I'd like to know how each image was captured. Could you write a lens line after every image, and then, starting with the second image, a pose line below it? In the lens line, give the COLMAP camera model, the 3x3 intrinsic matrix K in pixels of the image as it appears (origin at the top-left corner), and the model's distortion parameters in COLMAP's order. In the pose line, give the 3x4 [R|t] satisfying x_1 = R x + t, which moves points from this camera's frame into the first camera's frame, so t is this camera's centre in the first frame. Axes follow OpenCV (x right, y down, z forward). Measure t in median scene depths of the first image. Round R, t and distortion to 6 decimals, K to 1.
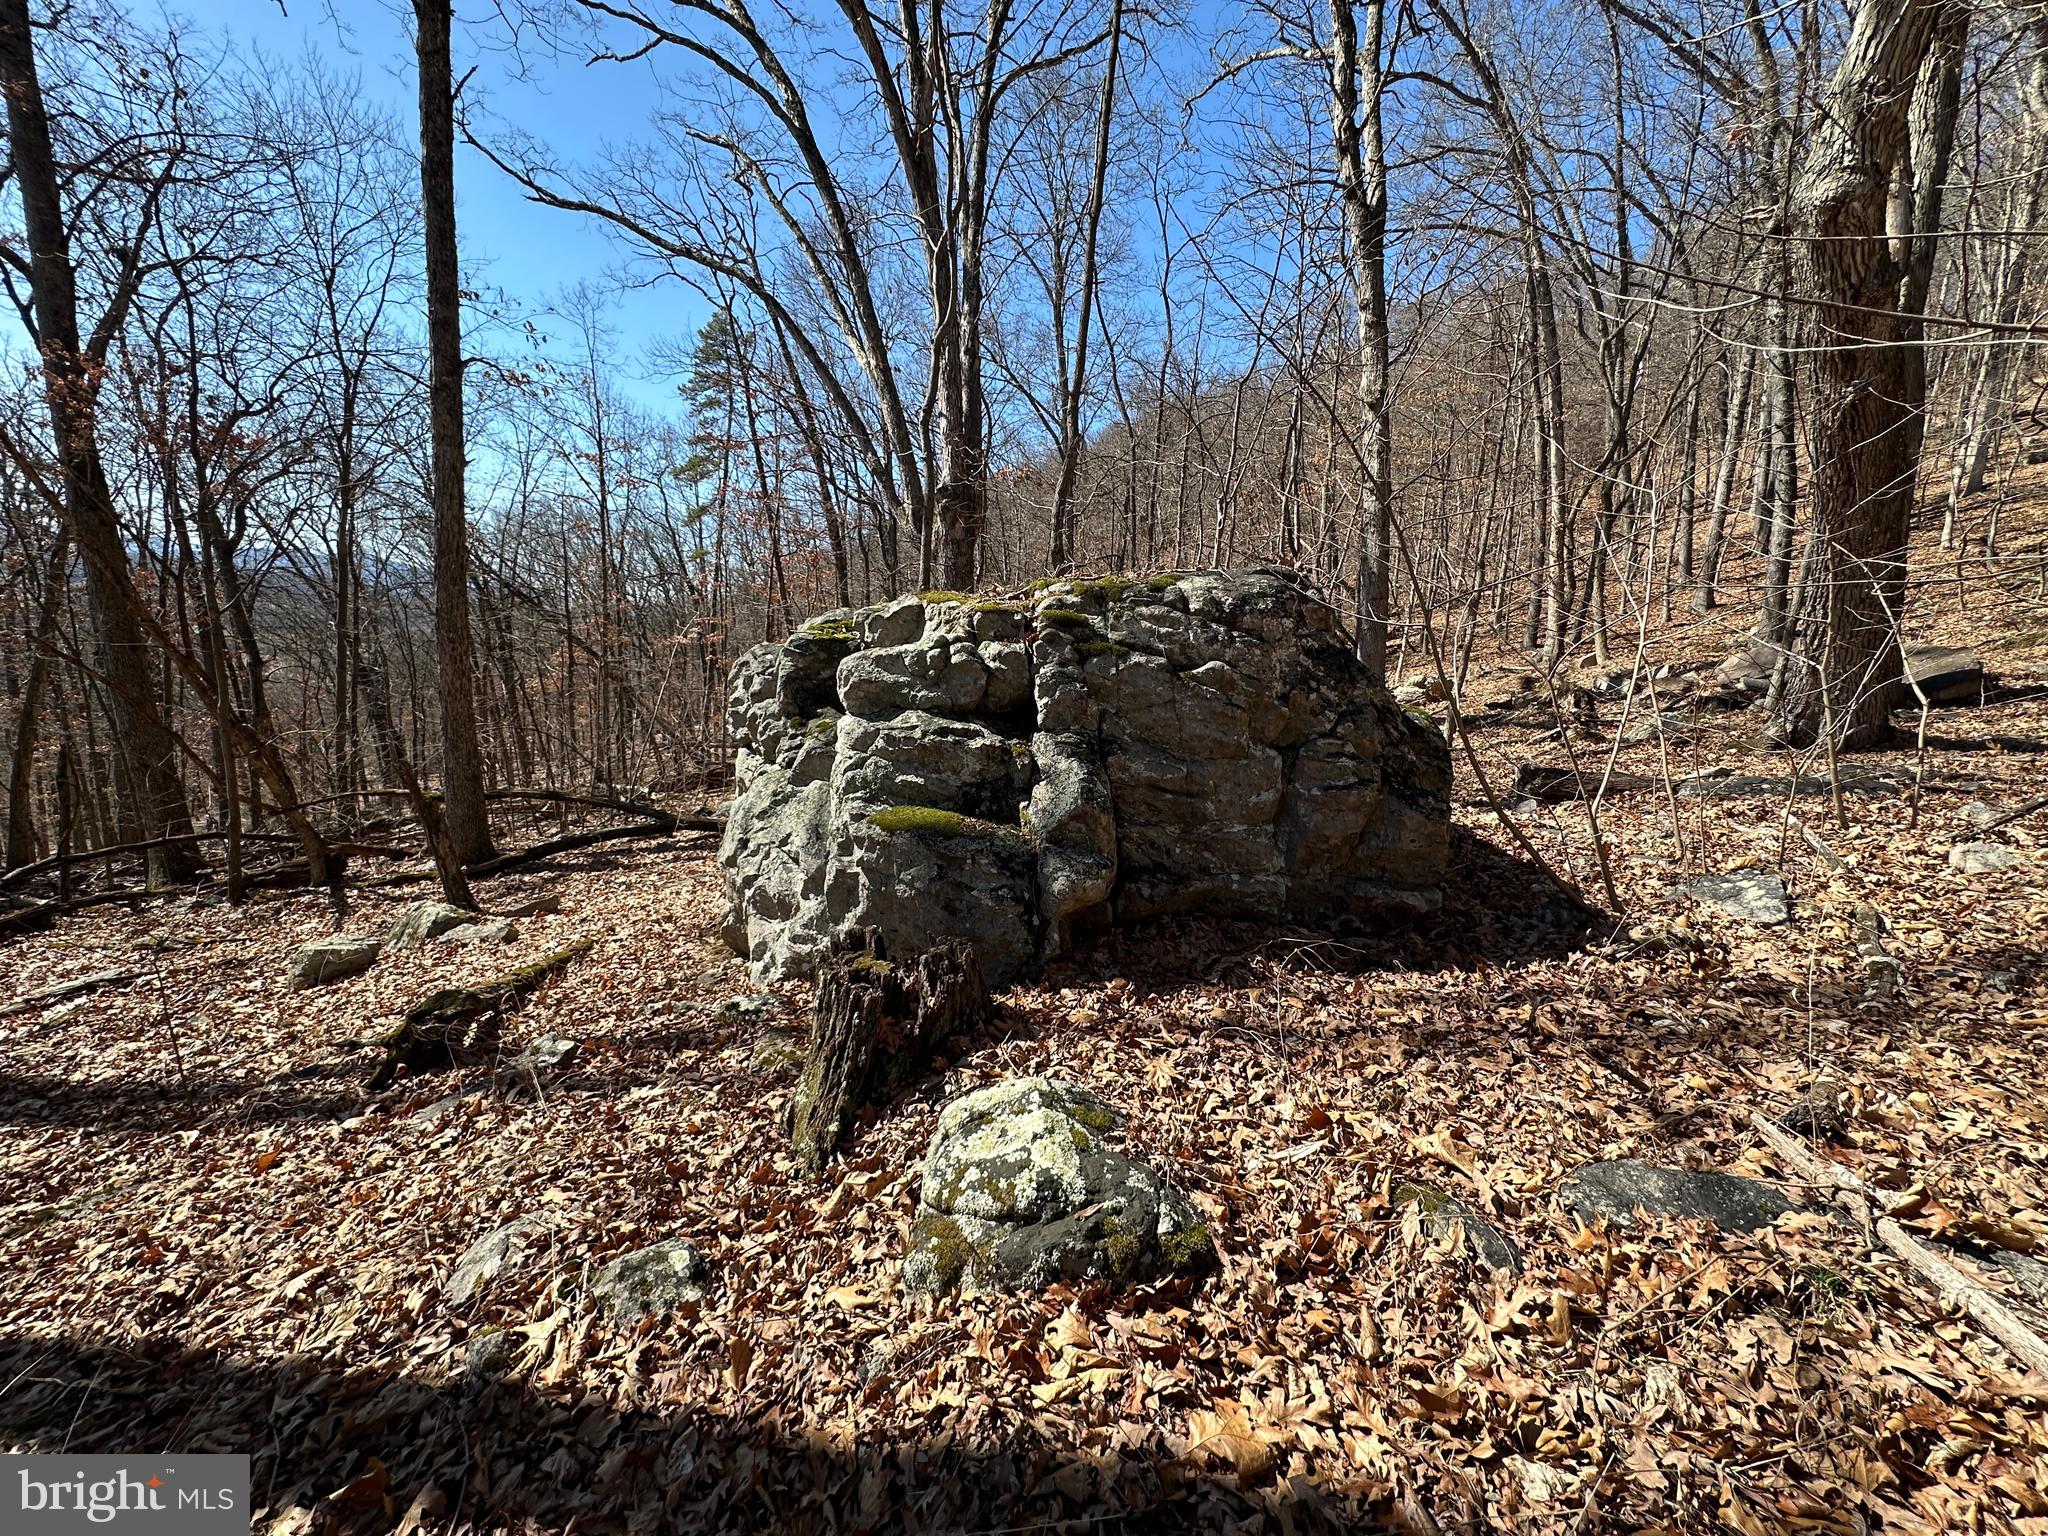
lens RADIAL K [[819.9, 0, 1024.0], [0, 819.9, 768.0], [0, 0, 1]] dist [0.000546, 0.000092]
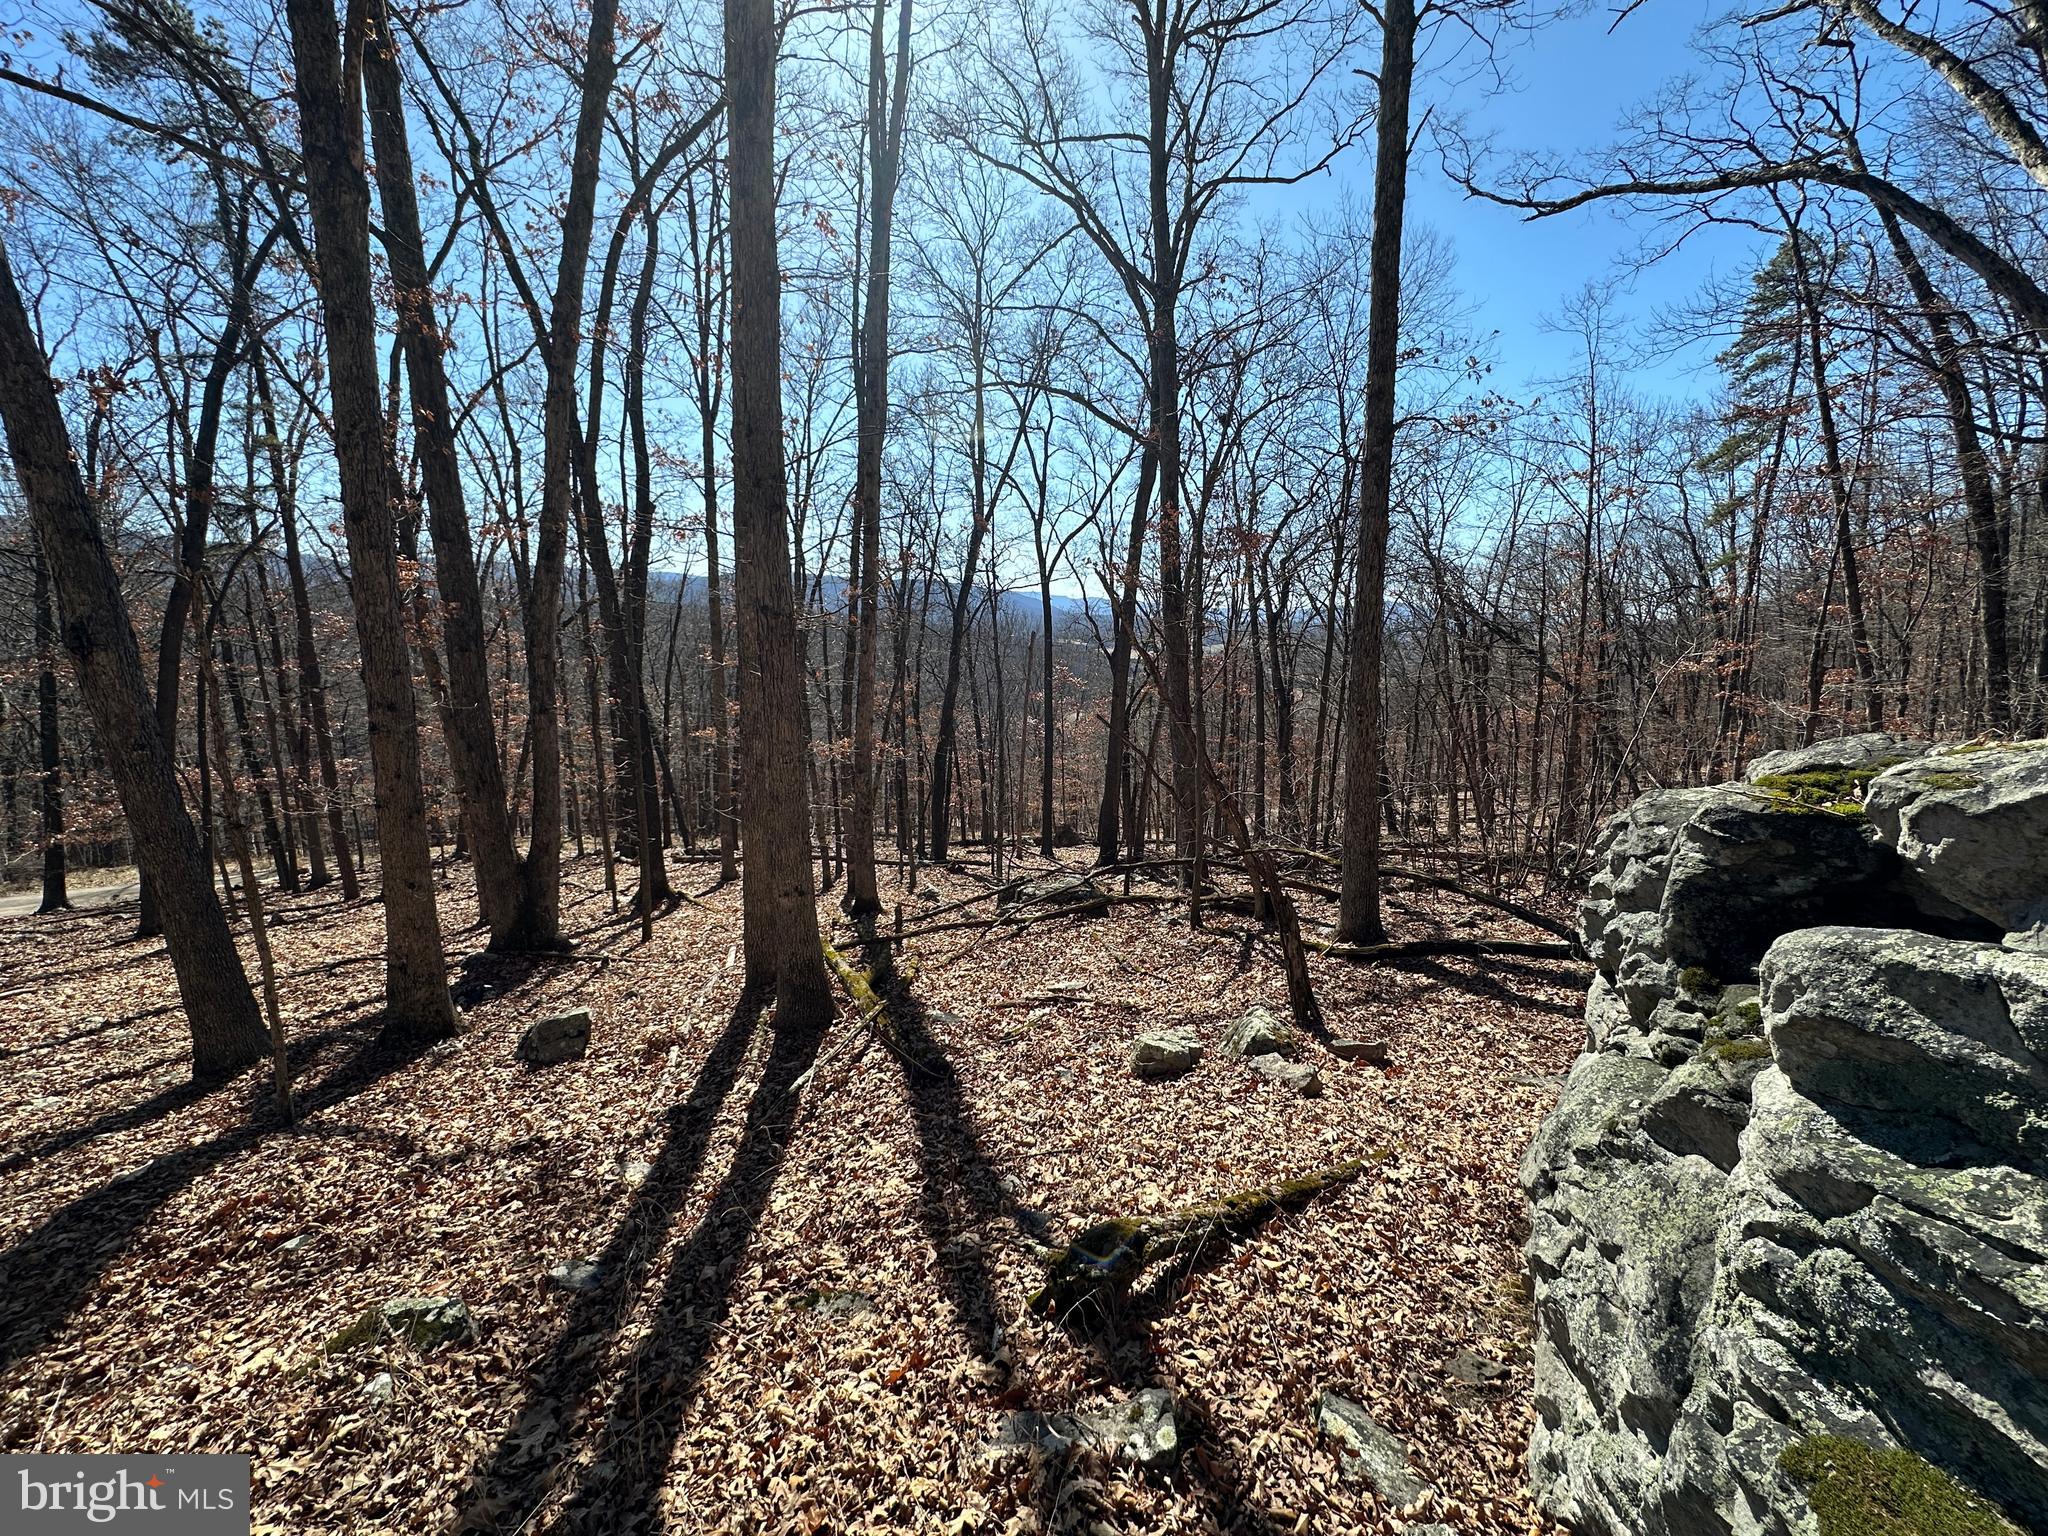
lens RADIAL K [[819.9, 0, 1024.0], [0, 819.9, 768.0], [0, 0, 1]] dist [0.000546, 0.000092]
pose [[0.470484, 0.058892, -0.880441, -0.030690], [-0.087837, 0.995940, 0.019680, -0.125976], [0.878026, 0.068076, 0.473747, 0.315533]]
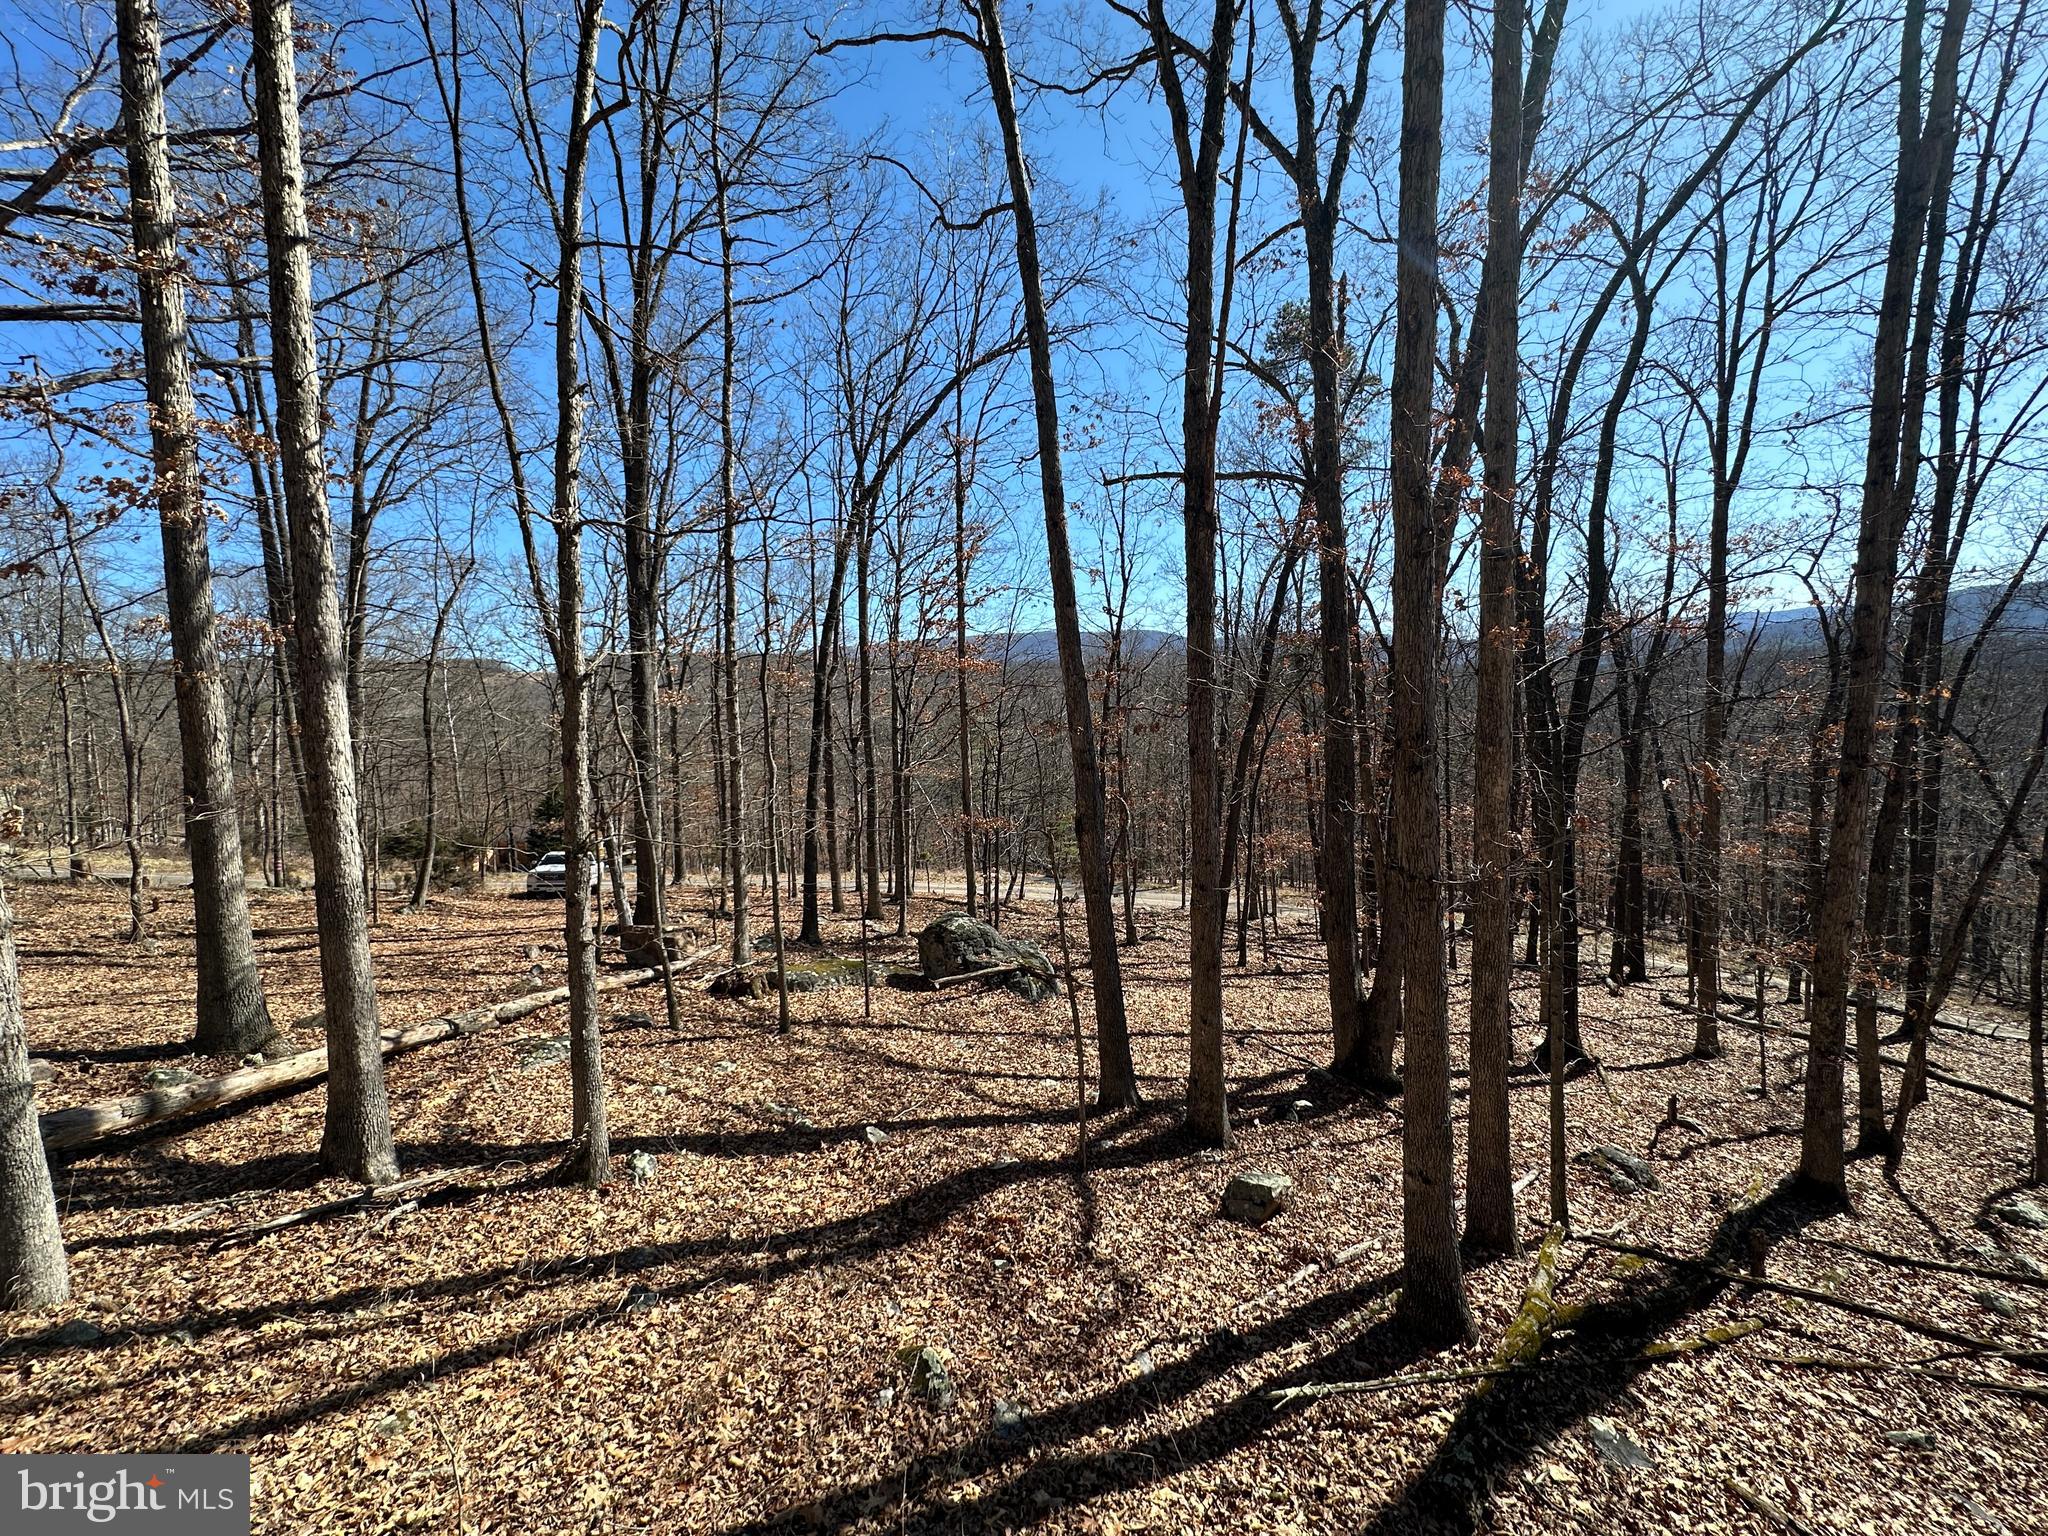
lens RADIAL K [[819.9, 0, 1024.0], [0, 819.9, 768.0], [0, 0, 1]] dist [0.000546, 0.000092]
pose [[-0.632631, -0.010532, -0.774382, -0.071715], [-0.111060, 0.990806, 0.077254, -0.431050], [0.766449, 0.134876, -0.627985, 0.796488]]
